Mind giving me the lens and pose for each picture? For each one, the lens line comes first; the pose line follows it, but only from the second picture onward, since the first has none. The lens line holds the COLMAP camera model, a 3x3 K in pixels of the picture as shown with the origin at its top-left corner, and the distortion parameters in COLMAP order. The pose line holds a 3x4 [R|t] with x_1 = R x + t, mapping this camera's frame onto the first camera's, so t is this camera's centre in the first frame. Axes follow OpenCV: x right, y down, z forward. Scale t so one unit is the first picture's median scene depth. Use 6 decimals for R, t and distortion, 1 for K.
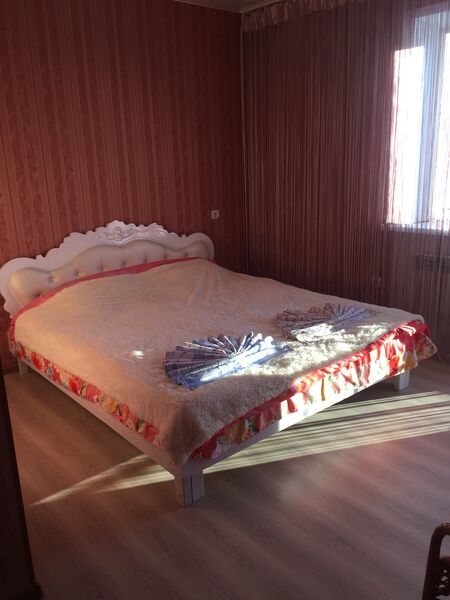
lens RADIAL K [[510.8, 0, 225.1], [0, 510.8, 300.9], [0, 0, 1]] dist [0.015098, 0.005812]
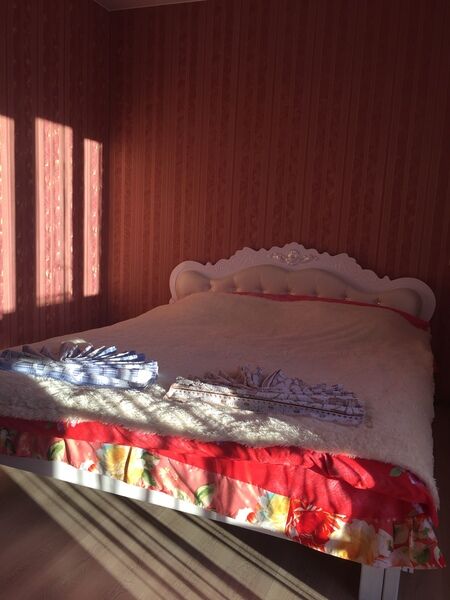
lens RADIAL K [[510.8, 0, 225.3], [0, 510.8, 298.5], [0, 0, 1]] dist [0.015098, 0.005812]
pose [[0.500046, 0.182115, -0.846634, 0.526934], [-0.295008, 0.954986, 0.031182, -0.059820], [0.814202, 0.234171, 0.531262, 0.480876]]
